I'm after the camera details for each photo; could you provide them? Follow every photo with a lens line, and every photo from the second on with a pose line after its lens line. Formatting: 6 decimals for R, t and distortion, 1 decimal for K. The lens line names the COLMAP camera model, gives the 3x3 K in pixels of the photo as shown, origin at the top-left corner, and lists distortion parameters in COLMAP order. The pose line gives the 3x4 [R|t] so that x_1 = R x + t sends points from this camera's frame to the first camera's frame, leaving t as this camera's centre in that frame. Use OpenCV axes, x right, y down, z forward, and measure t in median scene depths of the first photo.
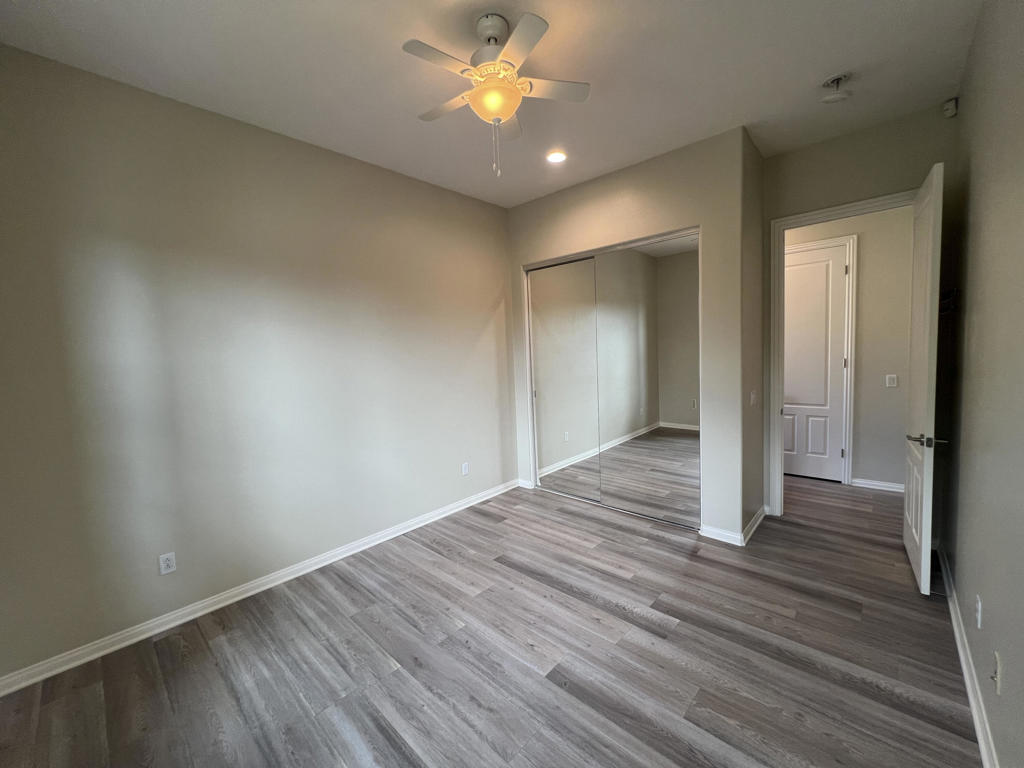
lens RADIAL K [[410.1, 0, 508.8], [0, 410.1, 382.6], [0, 0, 1]] dist [-0.000723, 0.000645]
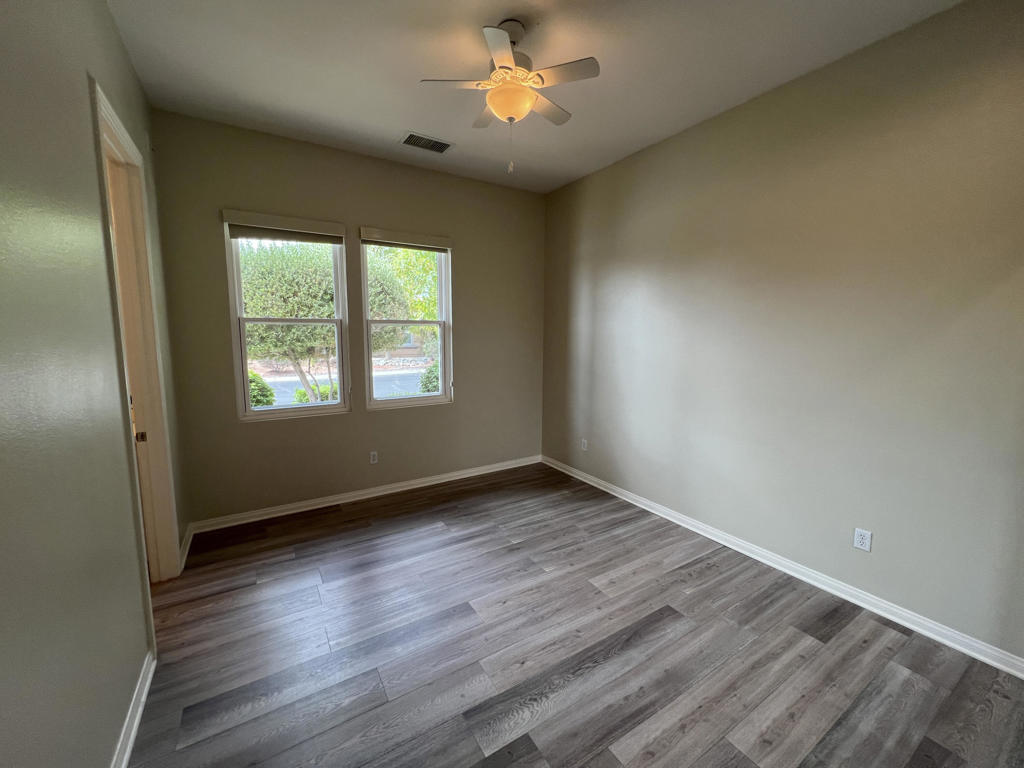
lens RADIAL K [[410.1, 0, 506.5], [0, 410.1, 380.1], [0, 0, 1]] dist [-0.000723, 0.000645]
pose [[-0.261160, 0.153160, -0.953067, 0.862722], [-0.069830, 0.981748, 0.176904, -0.119437], [0.962766, 0.112753, -0.245698, 1.030059]]
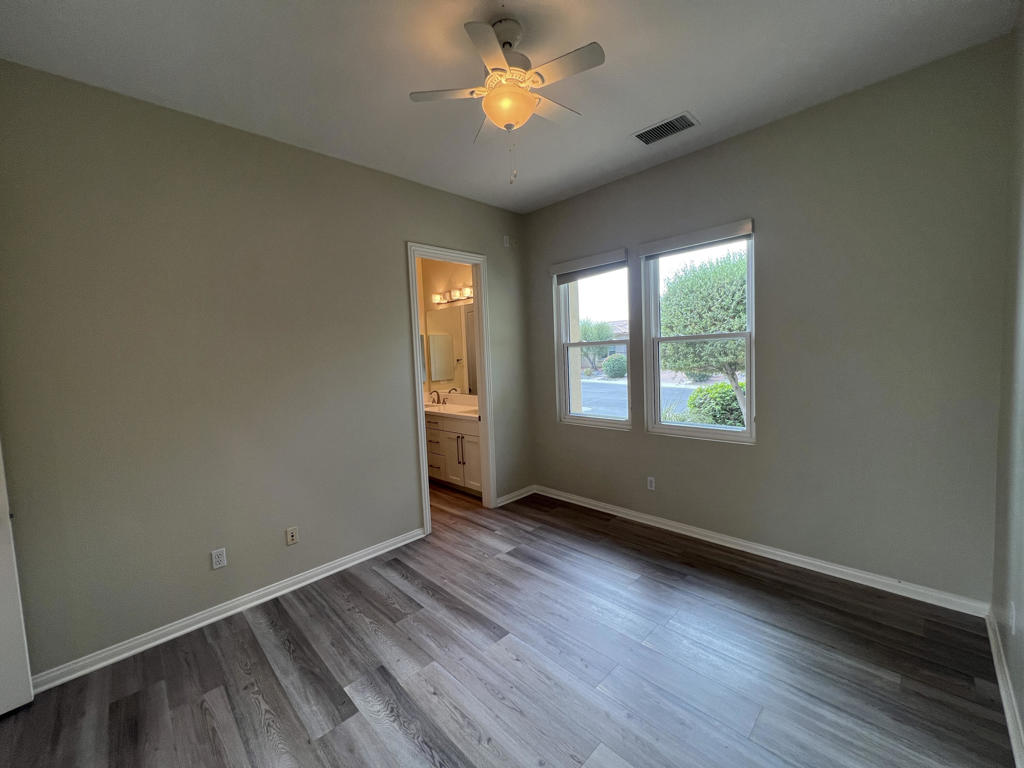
lens RADIAL K [[410.1, 0, 510.1], [0, 410.1, 380.8], [0, 0, 1]] dist [-0.000723, 0.000645]
pose [[-0.995666, 0.081314, 0.045129, -0.020852], [0.087098, 0.985439, 0.146030, -0.140904], [-0.032597, 0.149328, -0.988250, 1.597370]]
